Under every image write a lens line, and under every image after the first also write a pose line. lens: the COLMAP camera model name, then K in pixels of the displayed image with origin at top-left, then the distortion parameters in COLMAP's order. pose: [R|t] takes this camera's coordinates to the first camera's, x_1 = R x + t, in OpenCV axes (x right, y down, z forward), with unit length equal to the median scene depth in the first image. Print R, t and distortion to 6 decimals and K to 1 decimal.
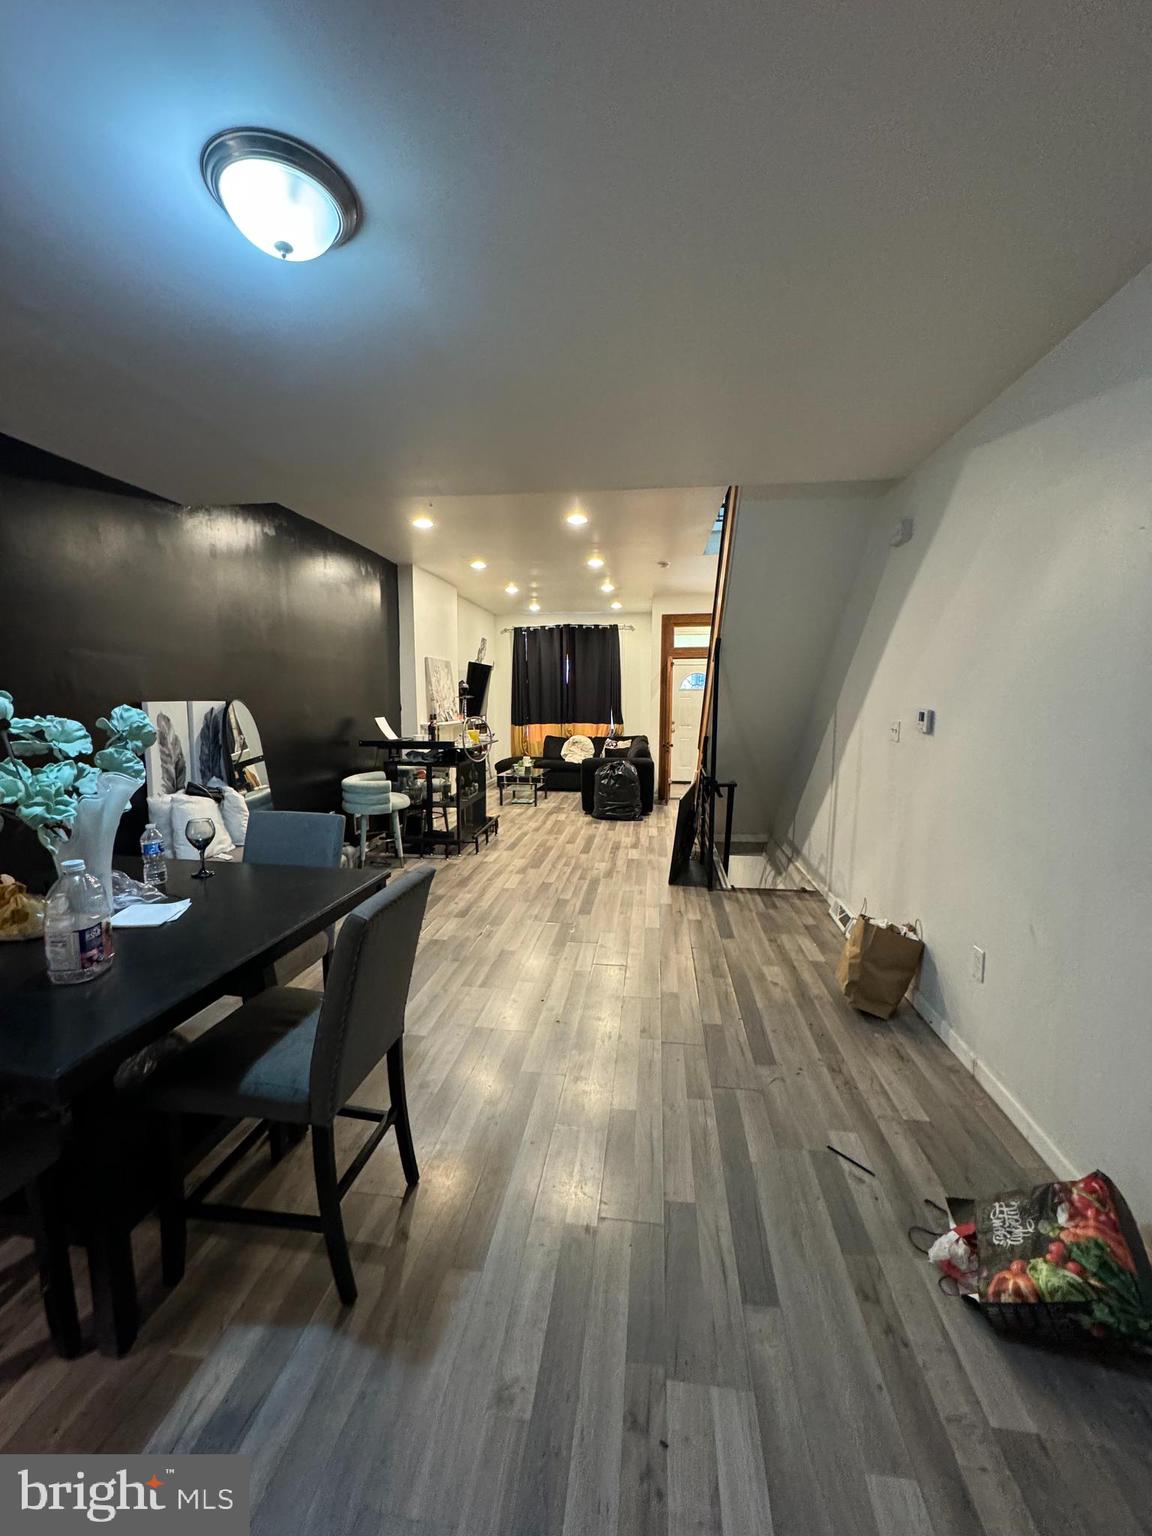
lens RADIAL K [[607.4, 0, 583.0], [0, 607.4, 763.3], [0, 0, 1]] dist [-0.000992, -0.000156]
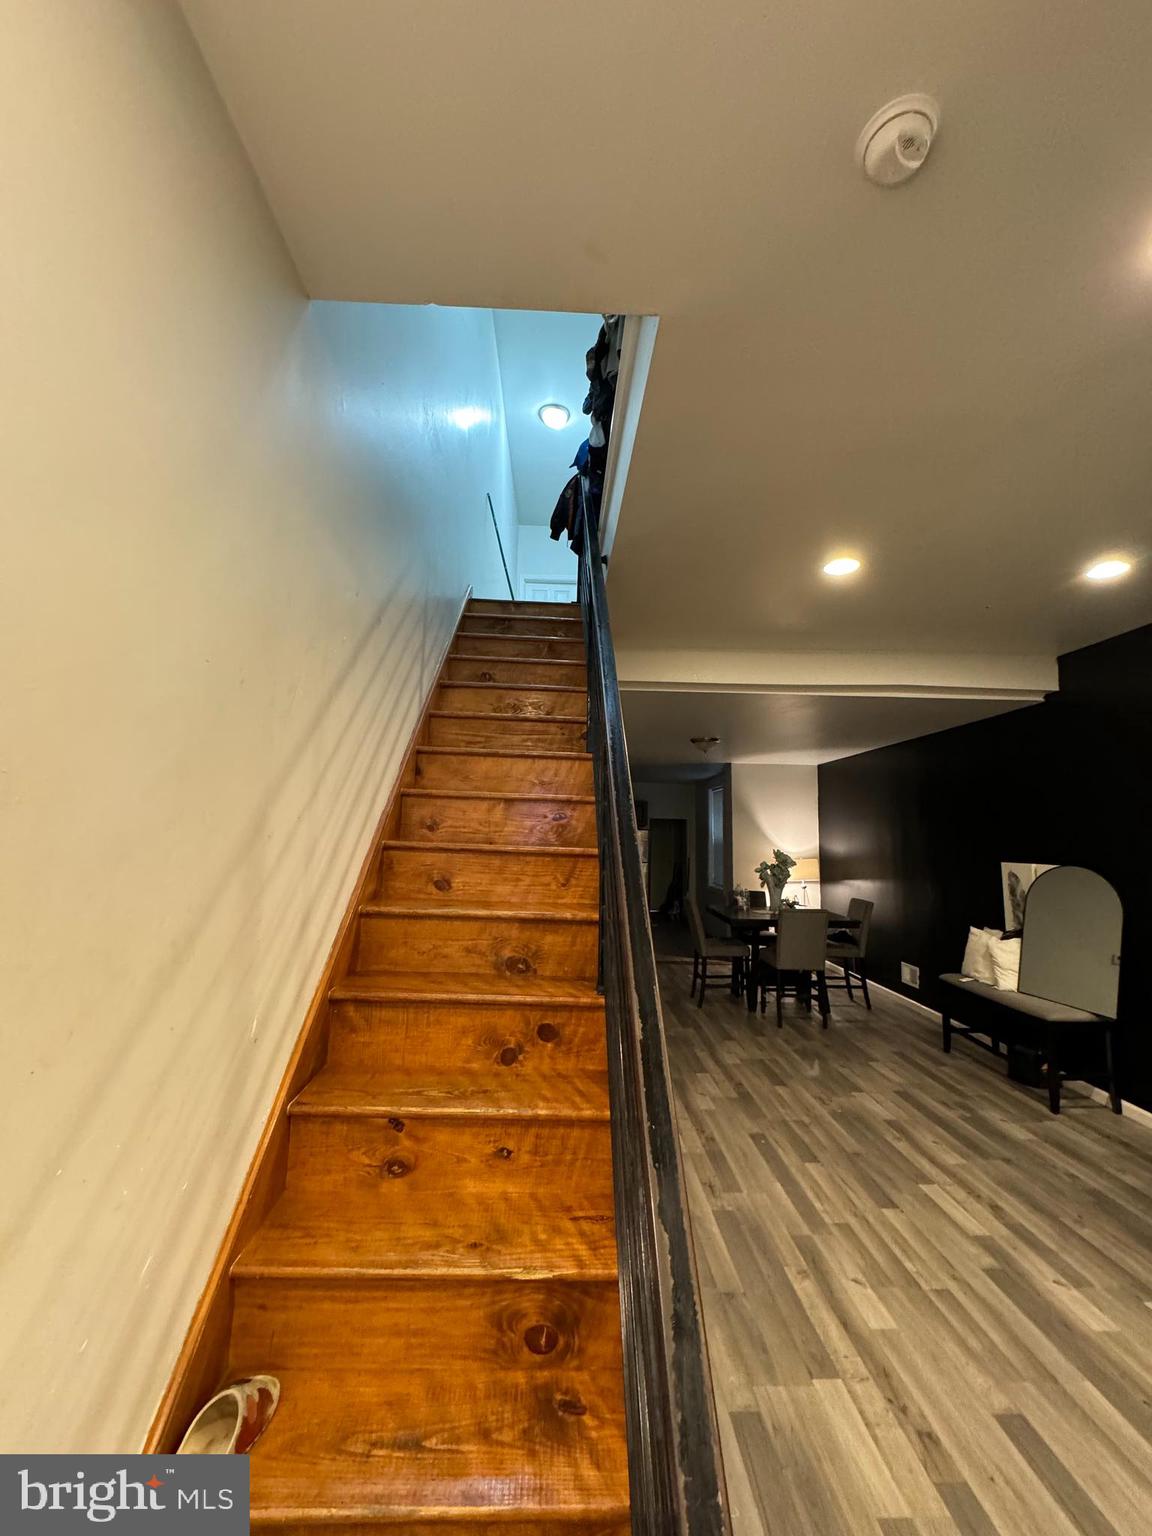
lens RADIAL K [[611.3, 0, 577.7], [0, 611.3, 766.6], [0, 0, 1]] dist [-0.002385, -0.000265]
pose [[-0.988101, -0.017871, -0.152767, 0.212297], [-0.018457, 0.999827, 0.002420, -0.137497], [0.152697, 0.005211, -0.988259, 1.007077]]
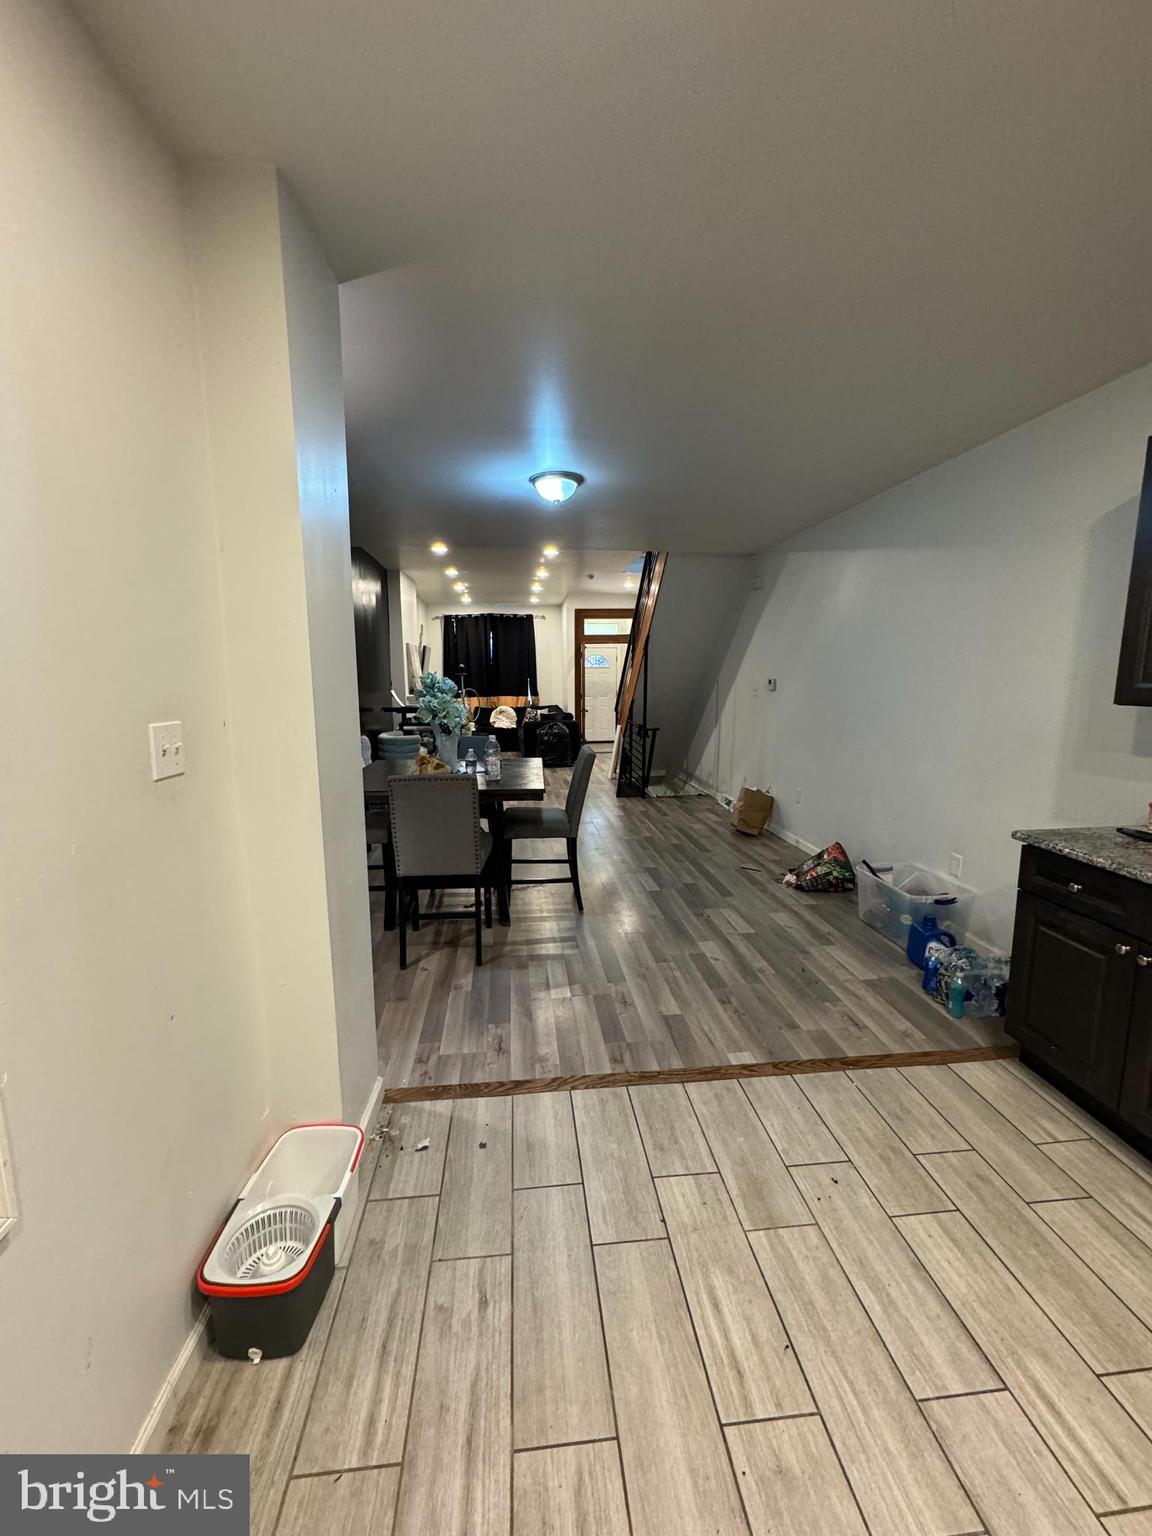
lens RADIAL K [[611.3, 0, 577.7], [0, 611.3, 766.6], [0, 0, 1]] dist [-0.002385, -0.000265]
pose [[0.972731, -0.041415, 0.228209, -0.313385], [0.032134, 0.998504, 0.044237, 0.055474], [-0.229700, -0.035698, 0.972607, -0.483803]]
